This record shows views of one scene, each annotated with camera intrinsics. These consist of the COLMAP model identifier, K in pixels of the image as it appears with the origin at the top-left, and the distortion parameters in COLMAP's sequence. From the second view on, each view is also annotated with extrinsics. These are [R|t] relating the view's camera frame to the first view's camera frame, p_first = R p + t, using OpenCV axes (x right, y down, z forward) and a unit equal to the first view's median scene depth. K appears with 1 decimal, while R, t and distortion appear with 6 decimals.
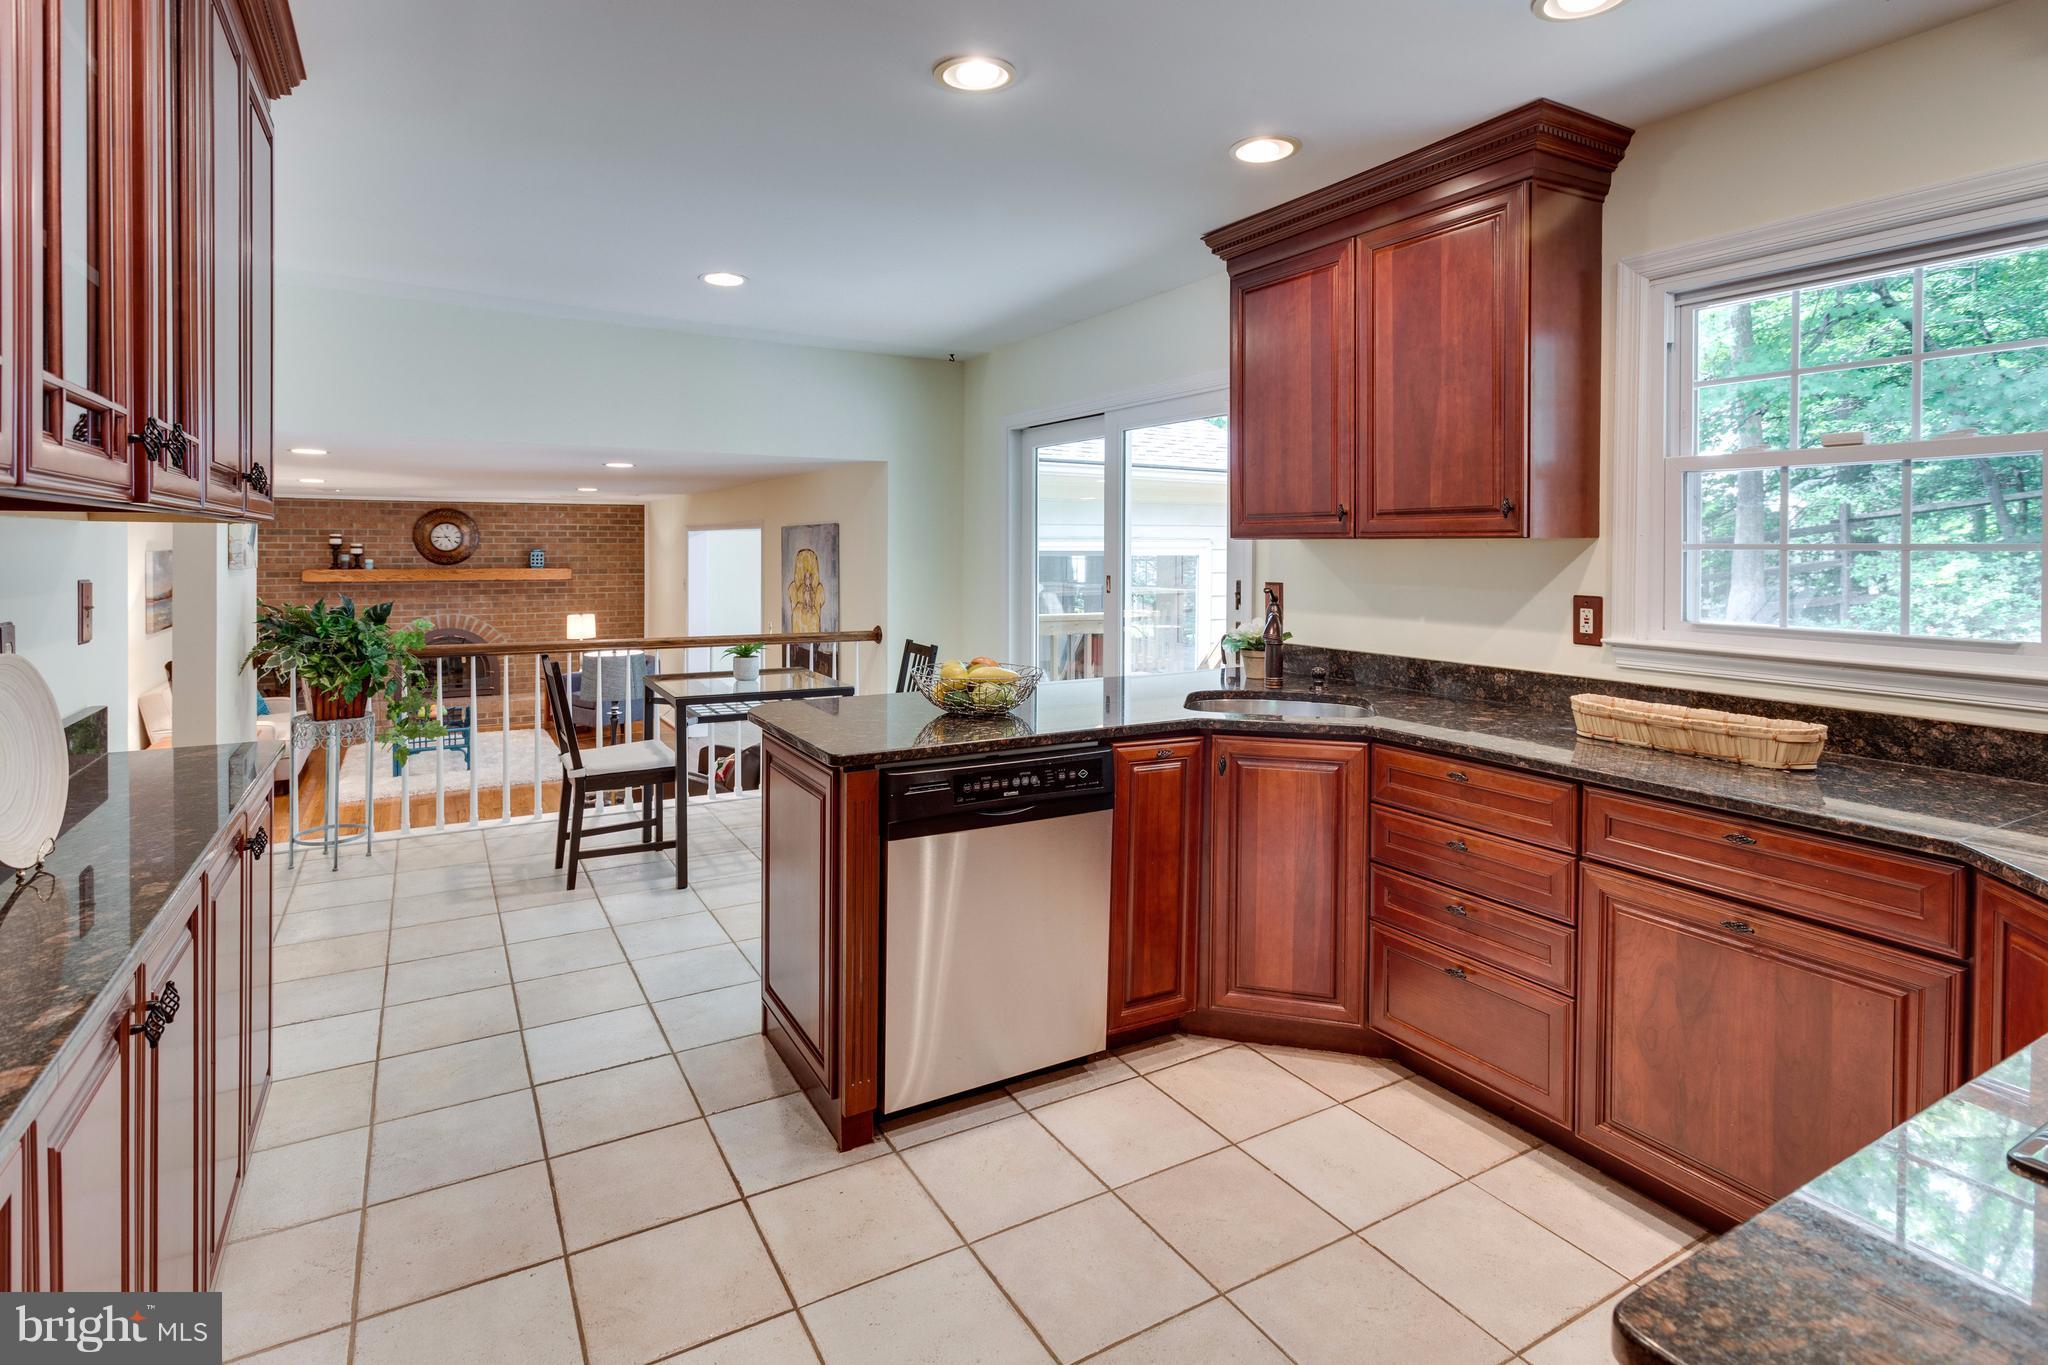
lens RADIAL K [[1025.2, 0, 1025.4], [0, 1025.2, 557.4], [0, 0, 1]] dist [-0.000474, -0.000160]
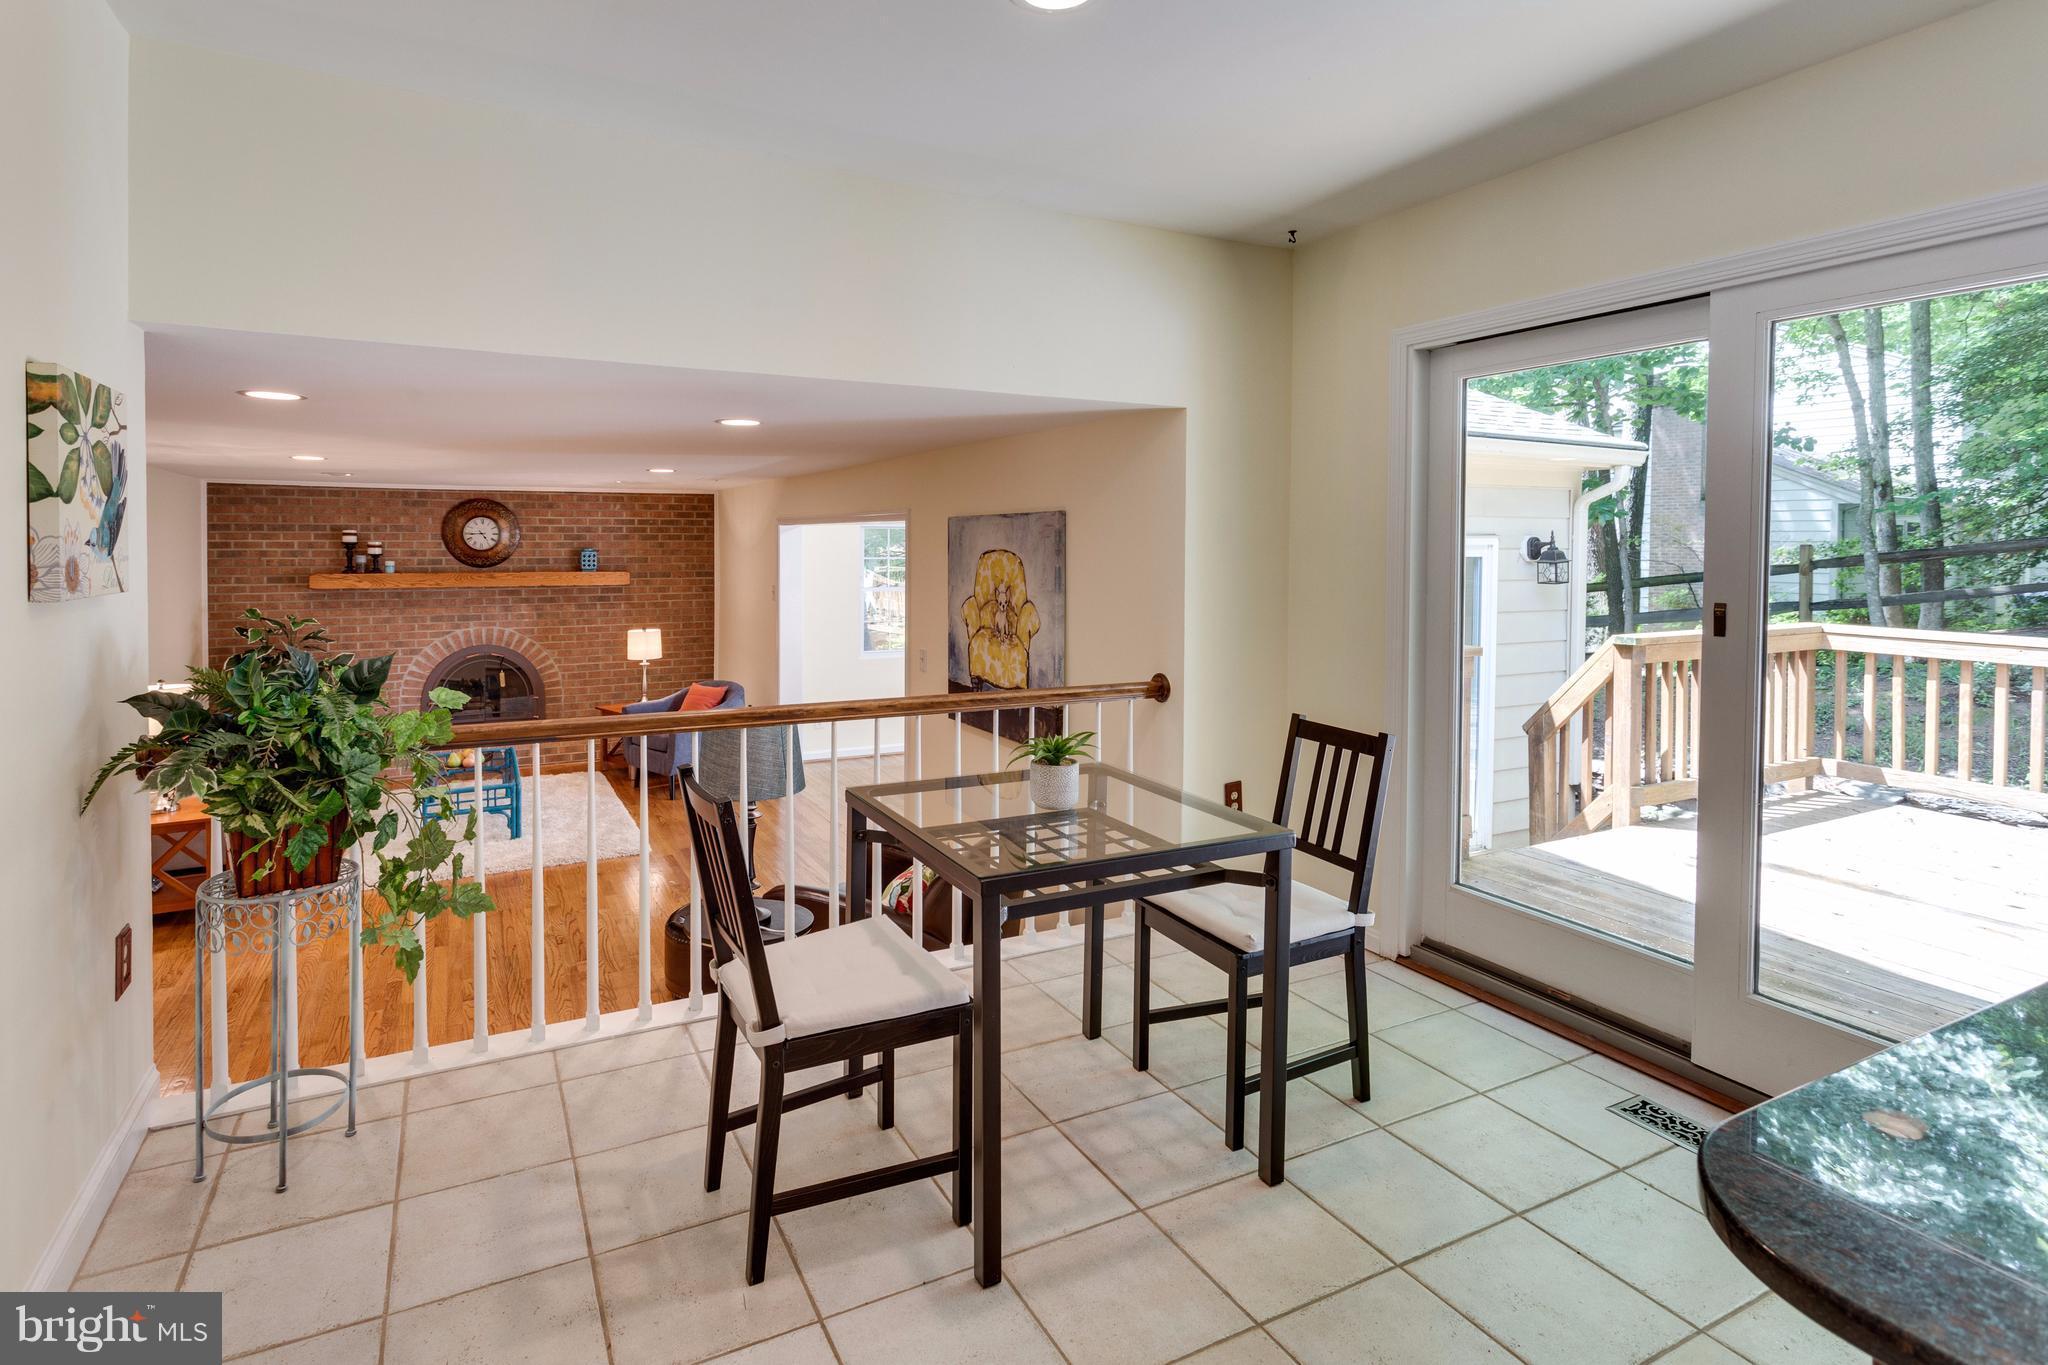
lens RADIAL K [[1032.3, 0, 984.8], [0, 1032.3, 563.7], [0, 0, 1]] dist [0.000479, 0.000958]
pose [[0.998318, 0.000073, -0.057982, -0.121618], [0.000460, 0.999958, 0.009179, -0.003304], [0.057981, -0.009191, 0.998275, 0.210019]]
